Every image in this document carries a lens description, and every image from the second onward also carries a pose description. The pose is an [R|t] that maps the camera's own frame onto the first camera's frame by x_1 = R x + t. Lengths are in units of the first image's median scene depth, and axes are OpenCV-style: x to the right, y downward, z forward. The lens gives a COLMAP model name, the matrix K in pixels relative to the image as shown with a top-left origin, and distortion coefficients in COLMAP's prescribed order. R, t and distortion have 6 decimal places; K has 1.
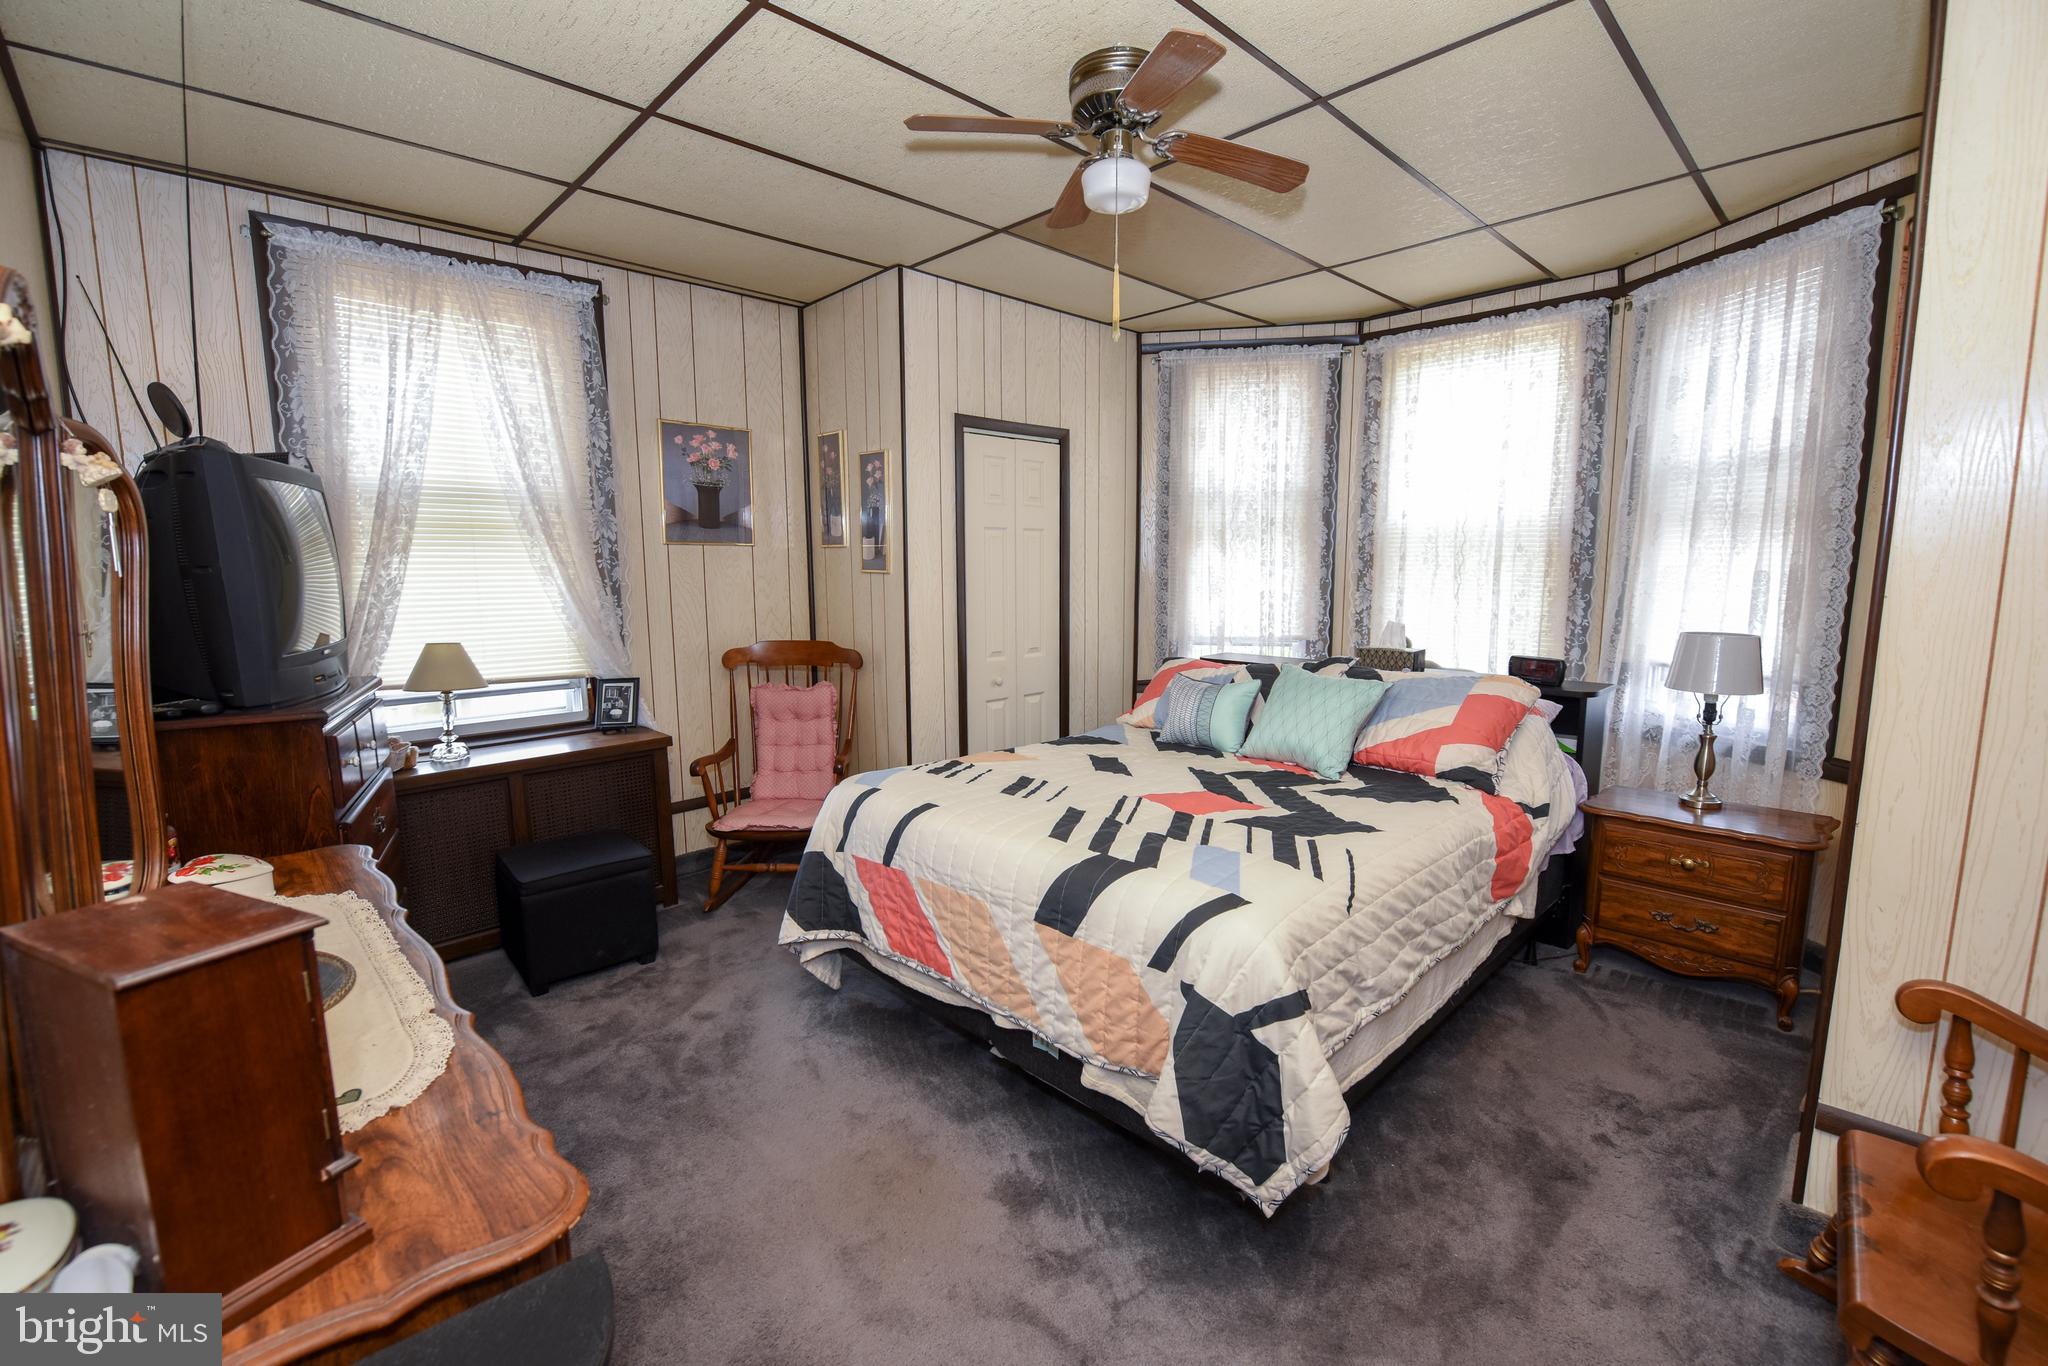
lens RADIAL K [[863.5, 0, 1019.5], [0, 863.5, 672.6], [0, 0, 1]] dist [-0.015180, -0.003285]
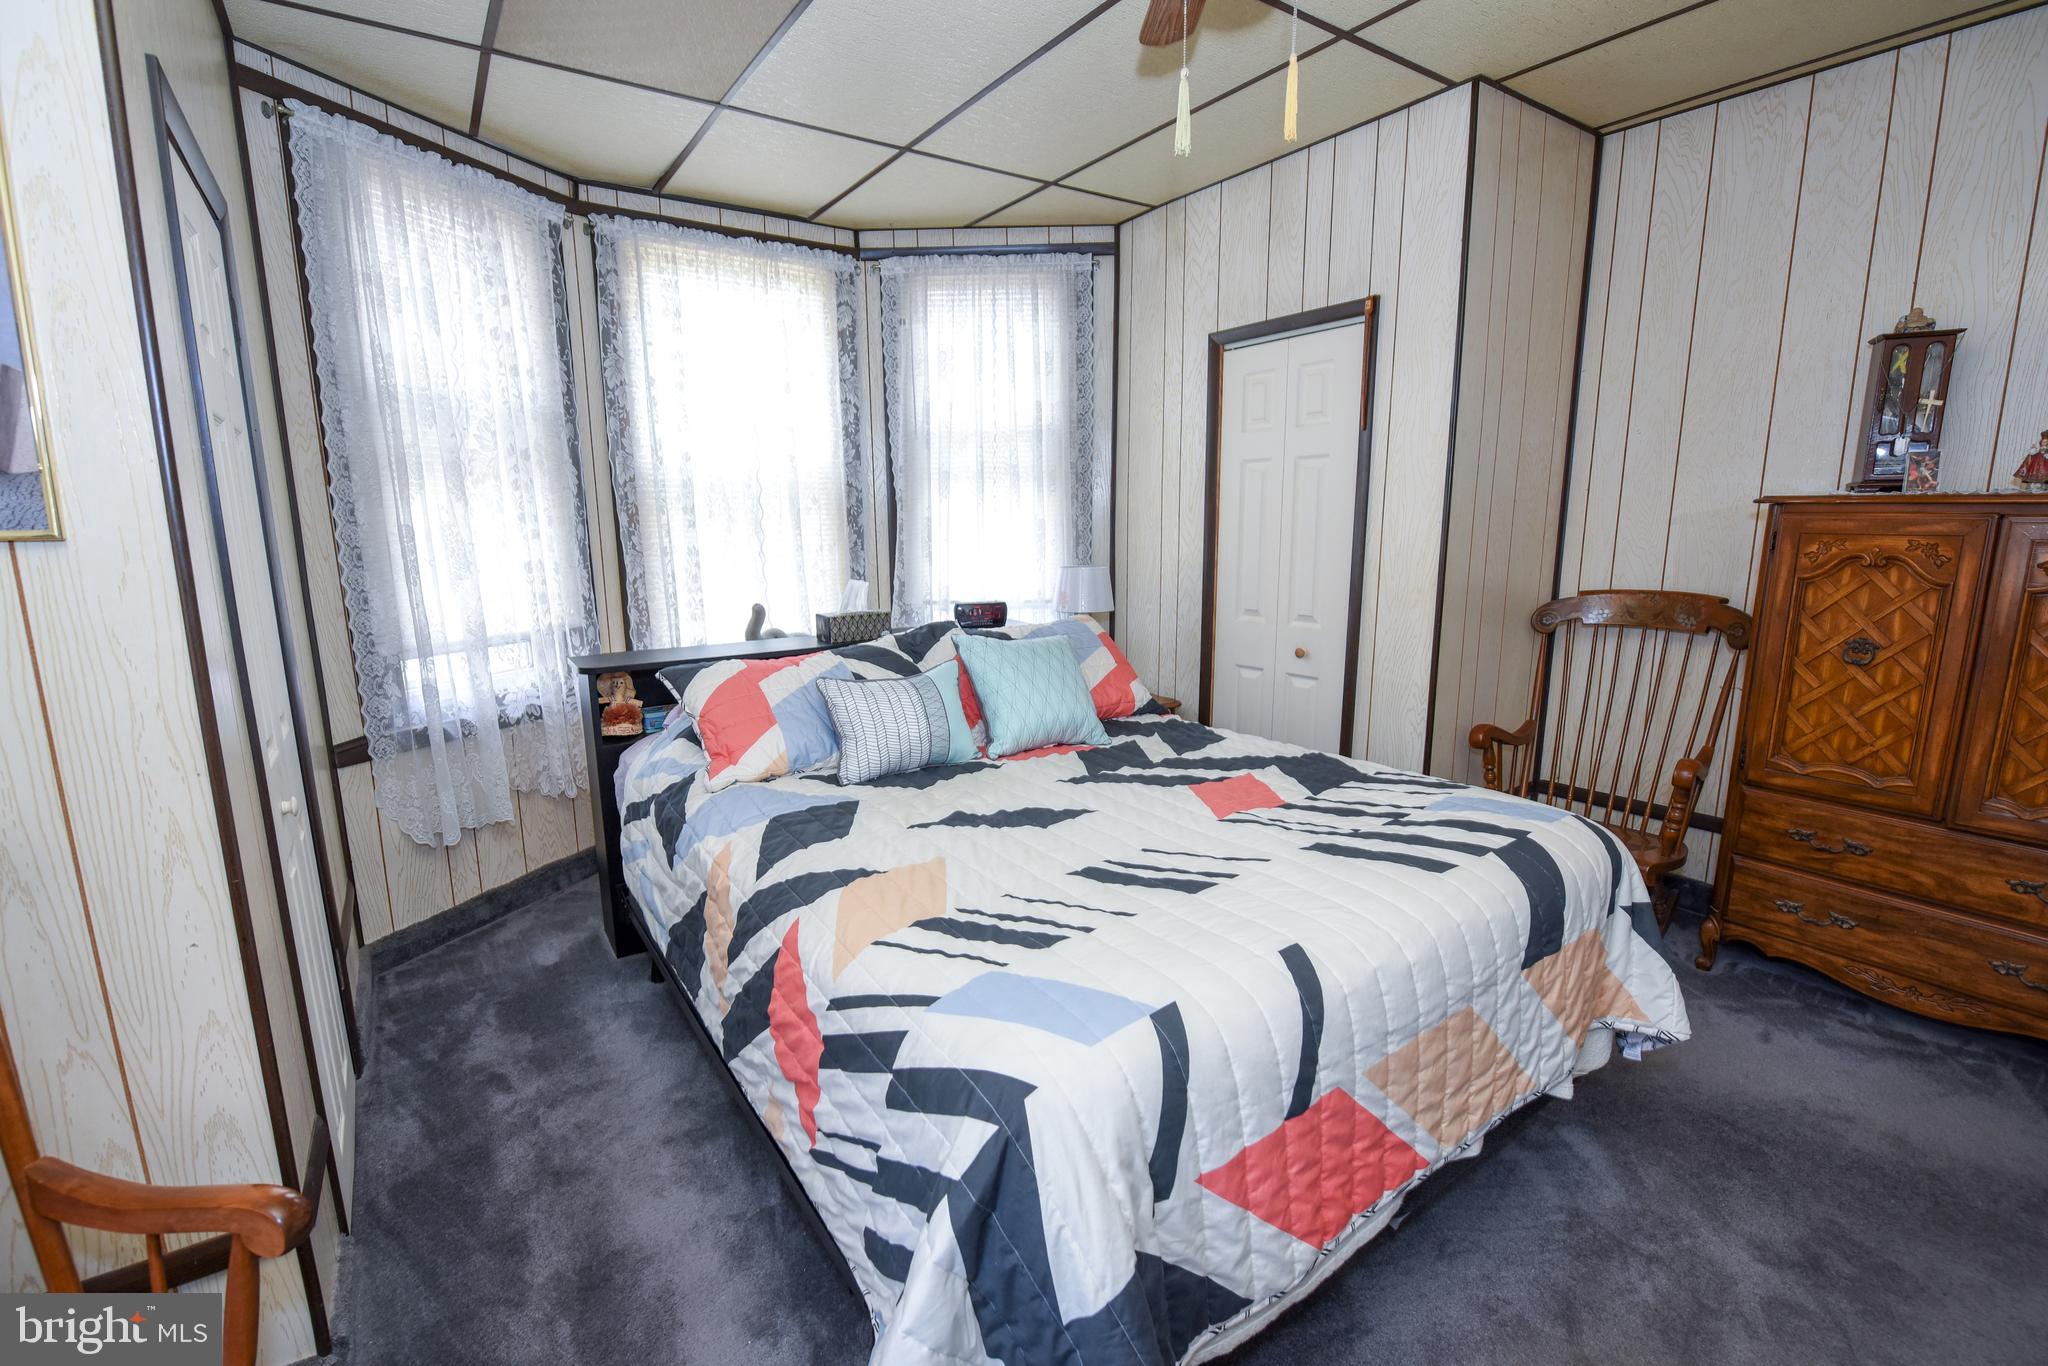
lens RADIAL K [[863.5, 0, 1015.9], [0, 863.5, 689.4], [0, 0, 1]] dist [-0.015180, -0.003285]
pose [[0.165008, -0.190335, 0.967753, -0.352836], [0.134771, 0.976350, 0.169046, -0.067891], [-0.977041, 0.102531, 0.186758, 0.597910]]
